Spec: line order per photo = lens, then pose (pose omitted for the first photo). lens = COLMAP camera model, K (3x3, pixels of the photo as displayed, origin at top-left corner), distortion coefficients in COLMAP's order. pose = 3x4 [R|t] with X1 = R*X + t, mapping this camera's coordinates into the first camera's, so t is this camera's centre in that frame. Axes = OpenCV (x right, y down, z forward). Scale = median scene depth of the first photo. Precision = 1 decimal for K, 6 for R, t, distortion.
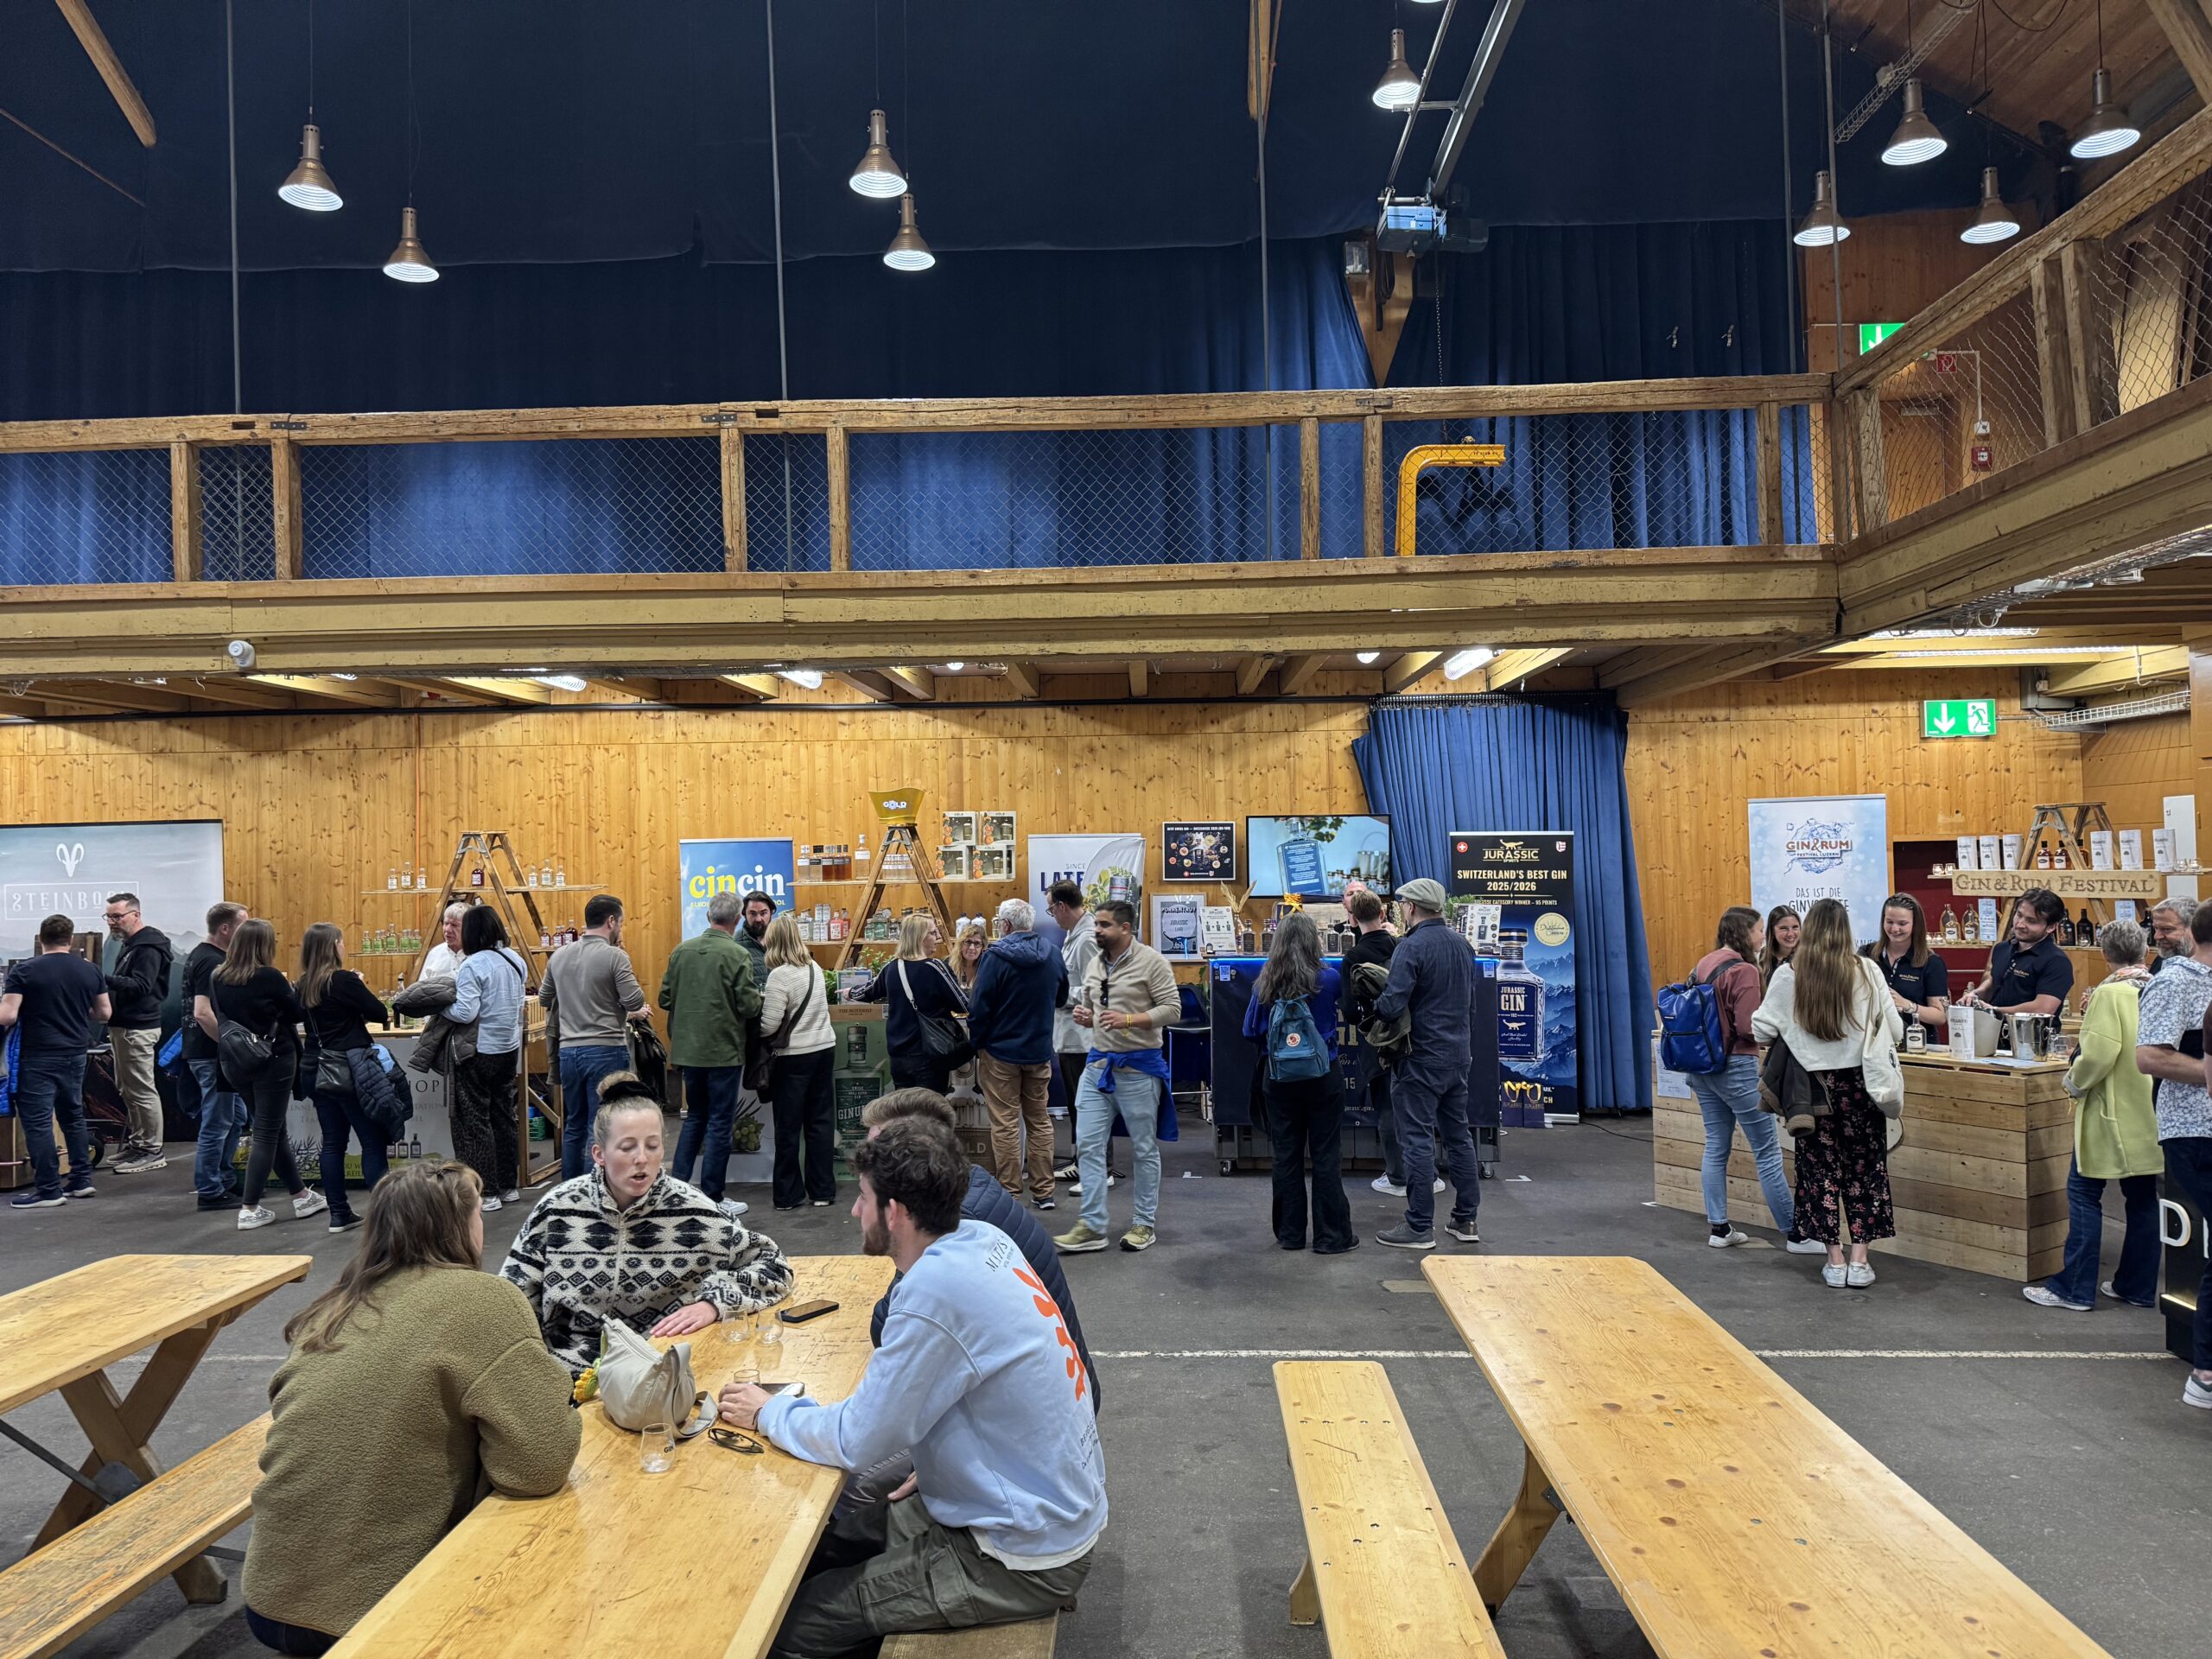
lens RADIAL K [[1566.8, 0, 1100.0], [0, 1566.8, 853.0], [0, 0, 1]] dist [0.056243, -0.066842]
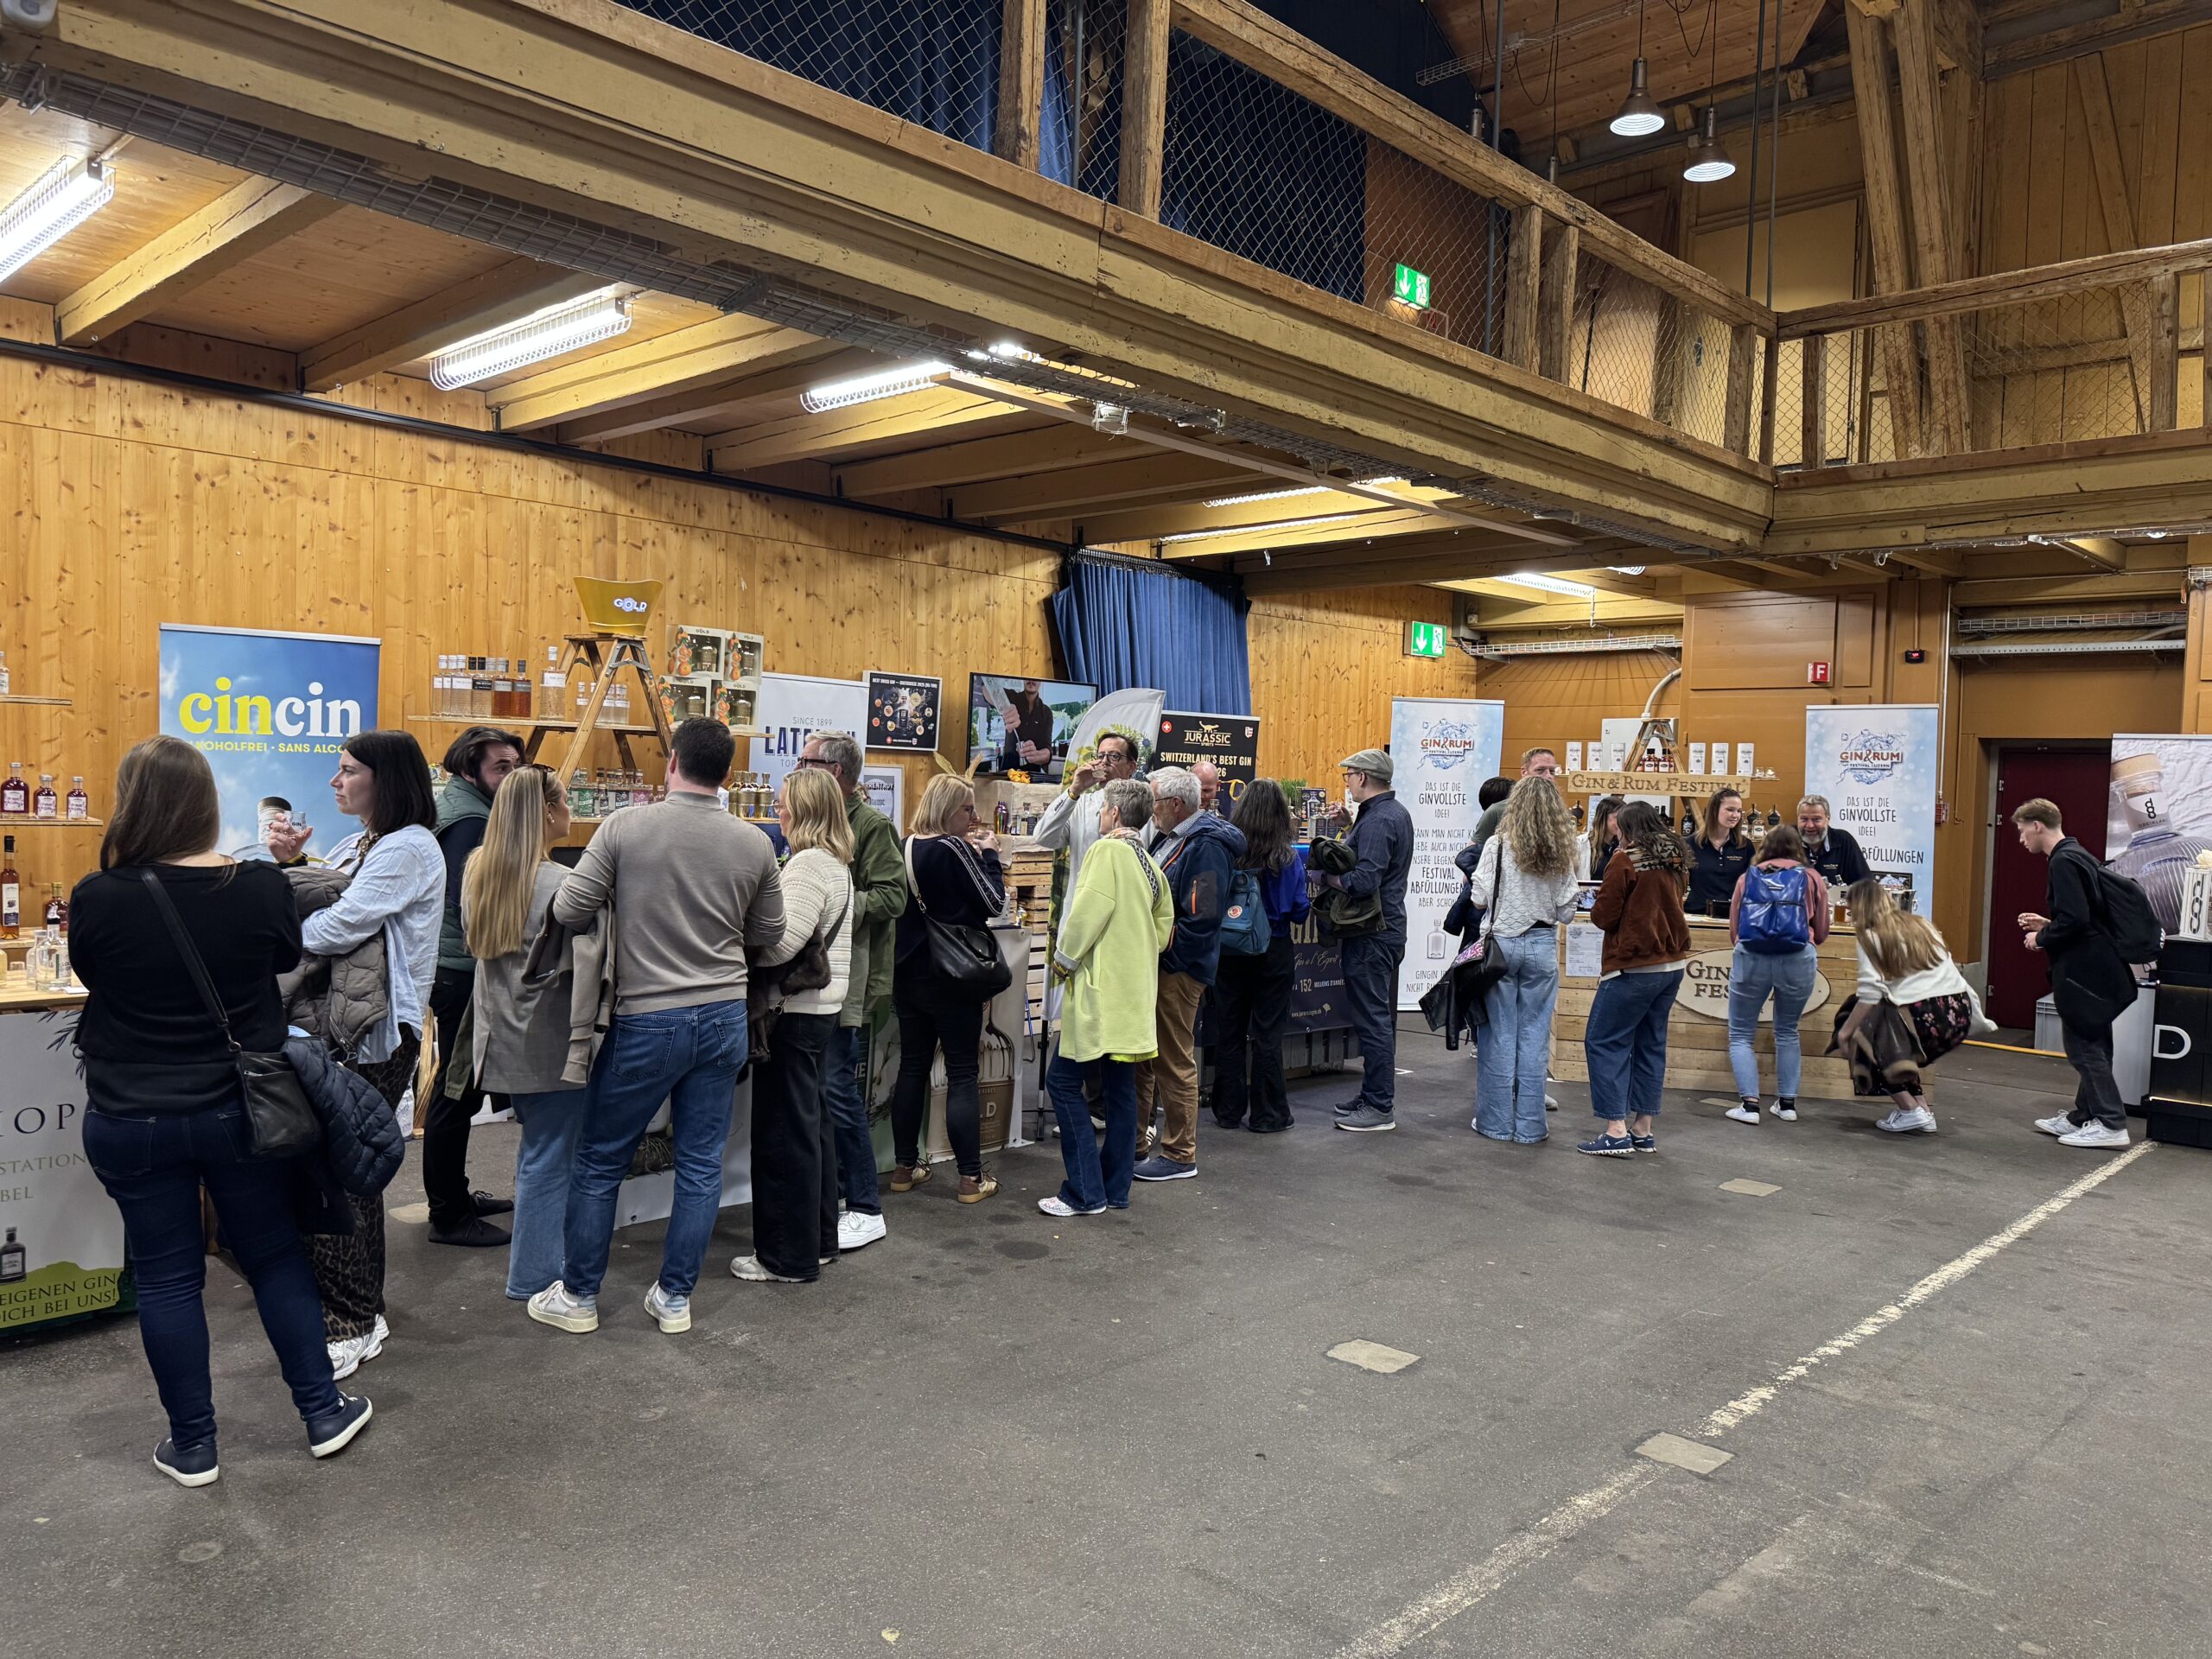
lens RADIAL K [[1566.8, 0, 1108.0], [0, 1566.8, 852.8], [0, 0, 1]] dist [0.056243, -0.066842]
pose [[0.674543, 0.001711, 0.738233, -0.458598], [-0.042037, 0.998464, 0.036097, 0.037470], [-0.737037, -0.055382, 0.673579, 0.408689]]
